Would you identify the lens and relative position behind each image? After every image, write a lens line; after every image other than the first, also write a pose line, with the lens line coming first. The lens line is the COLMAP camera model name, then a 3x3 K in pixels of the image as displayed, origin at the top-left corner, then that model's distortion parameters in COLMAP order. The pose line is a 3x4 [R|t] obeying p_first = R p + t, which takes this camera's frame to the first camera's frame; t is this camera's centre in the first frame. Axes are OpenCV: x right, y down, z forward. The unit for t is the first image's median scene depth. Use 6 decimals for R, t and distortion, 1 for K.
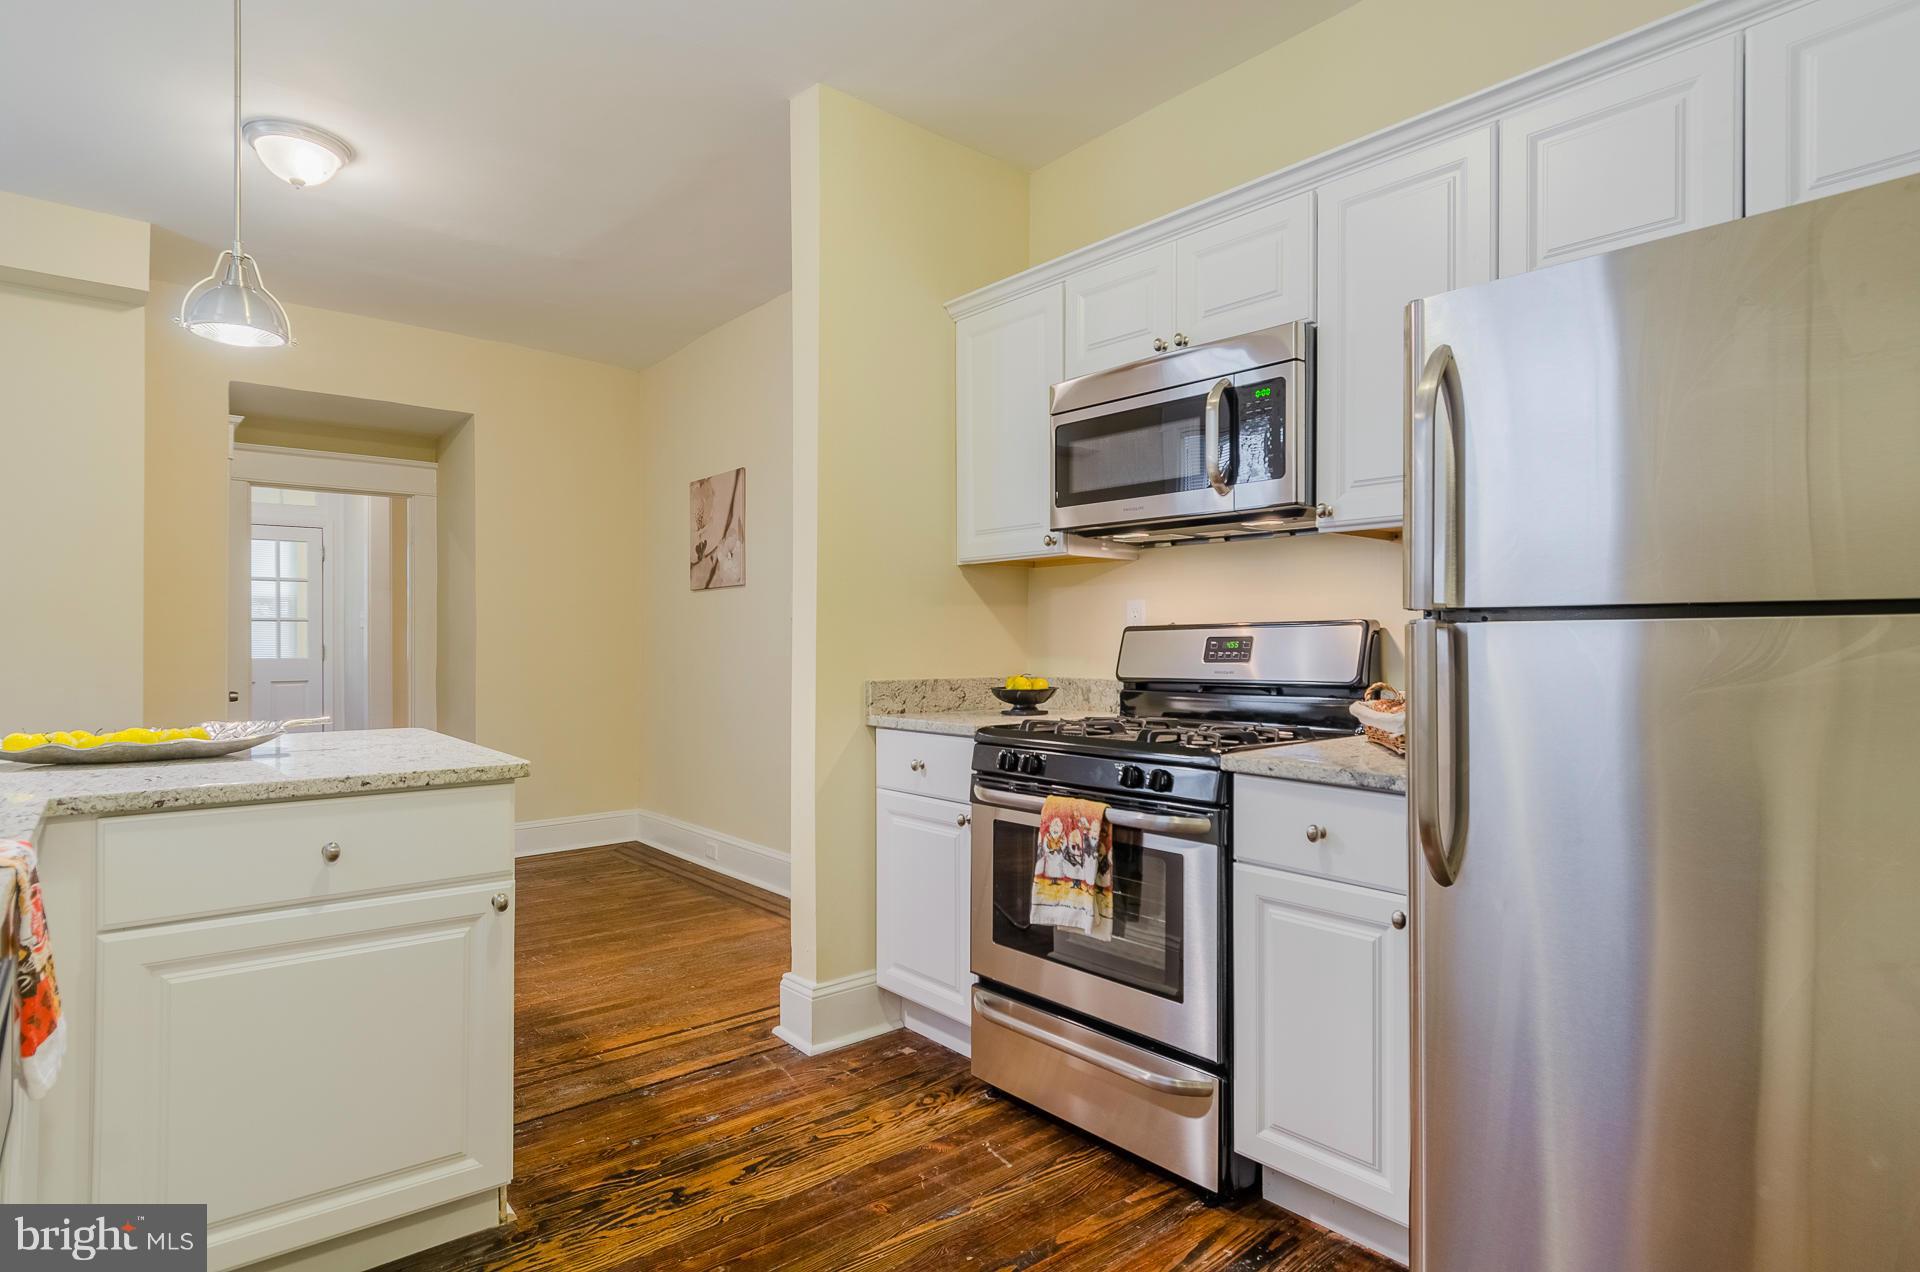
lens RADIAL K [[1005.2, 0, 960.0], [0, 1005.2, 636.0], [0, 0, 1]] dist [-0.004343, -0.001316]
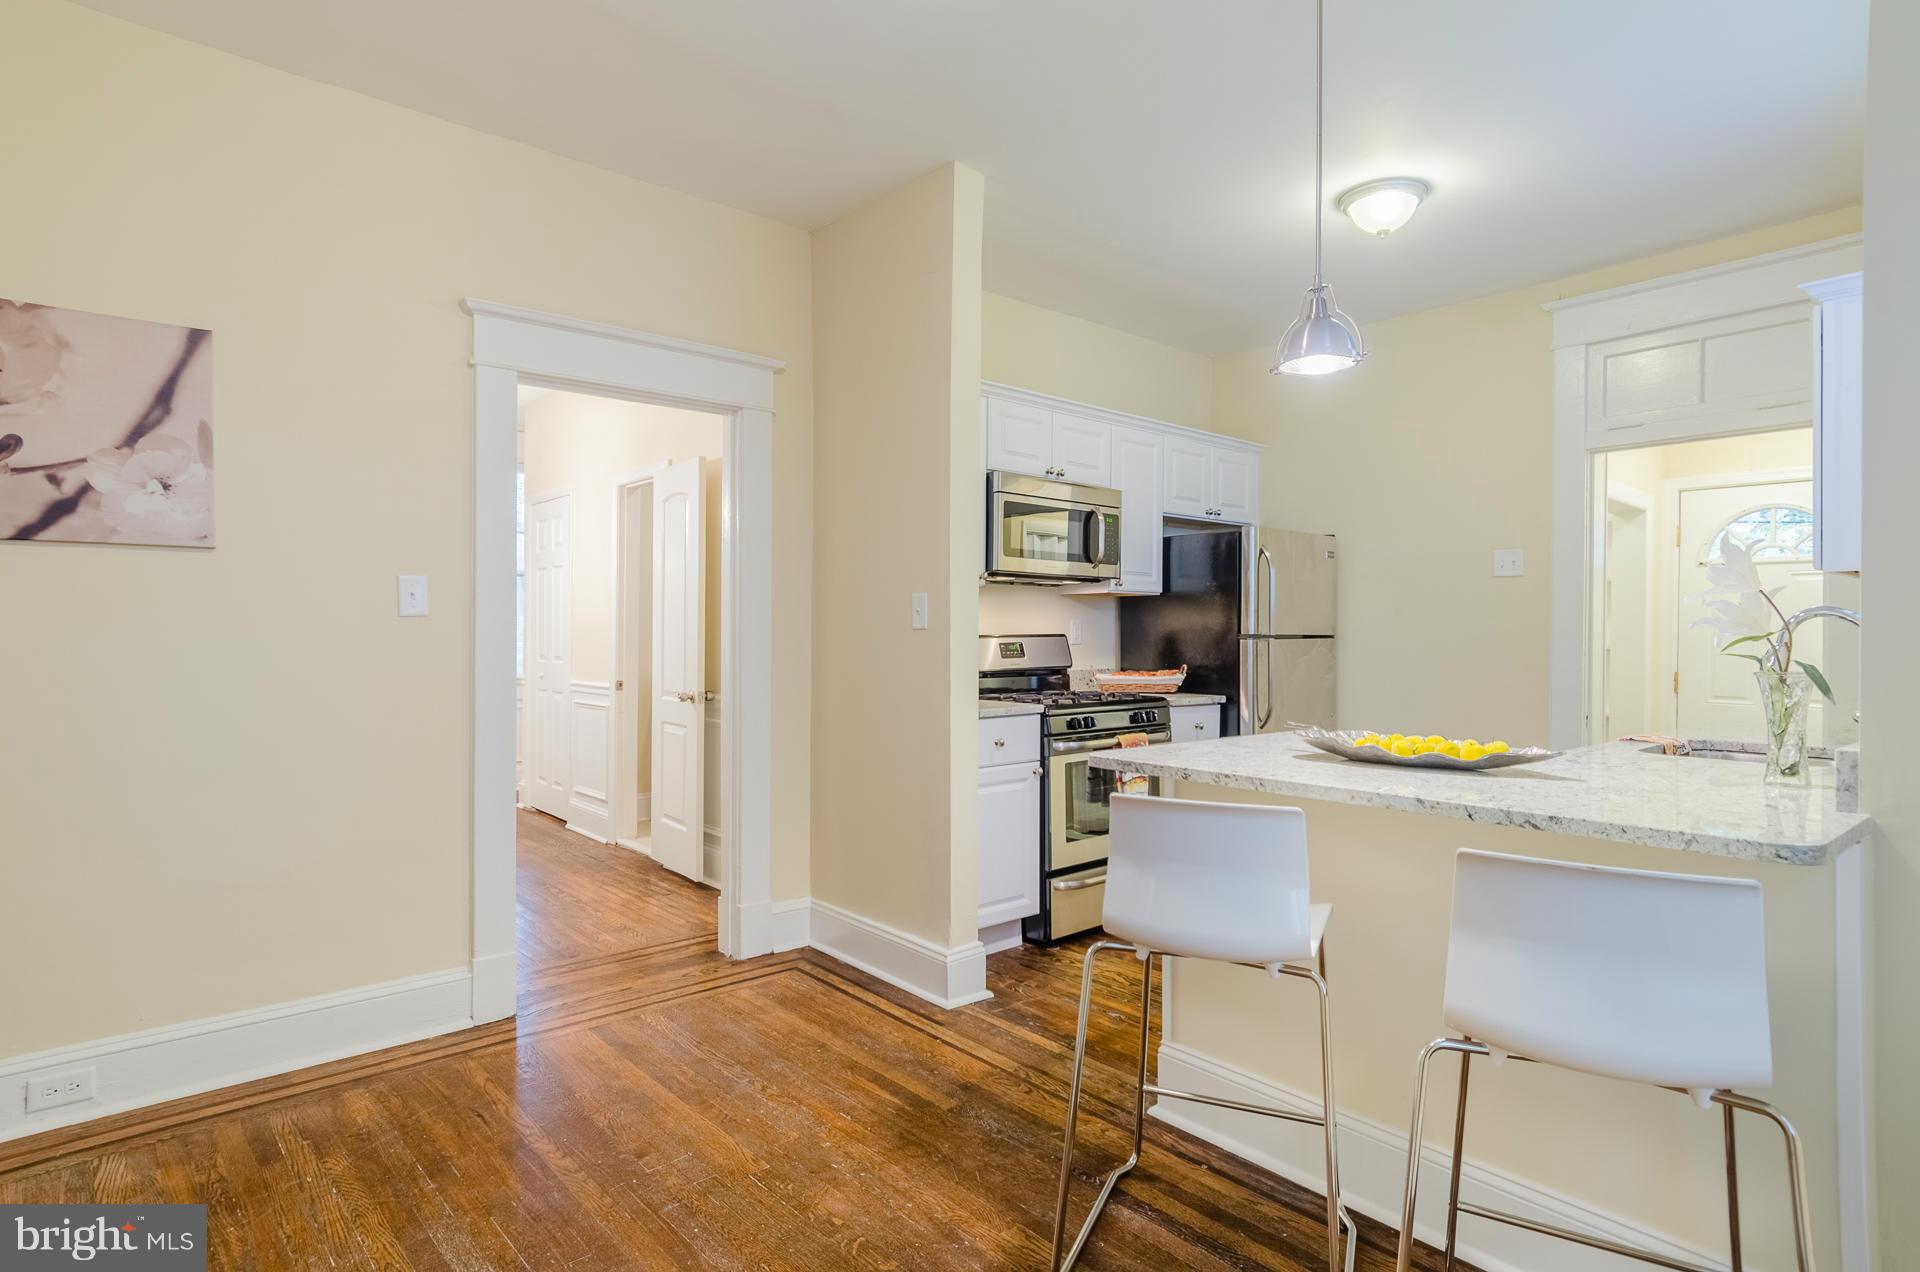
lens RADIAL K [[1014.3, 0, 950.3], [0, 1014.3, 632.6], [0, 0, 1]] dist [0.001649, -0.001207]
pose [[-0.018164, 0.012546, 0.999756, -1.263095], [0.000915, 0.999921, -0.012532, 0.004602], [-0.999835, 0.000688, -0.018174, 1.004103]]
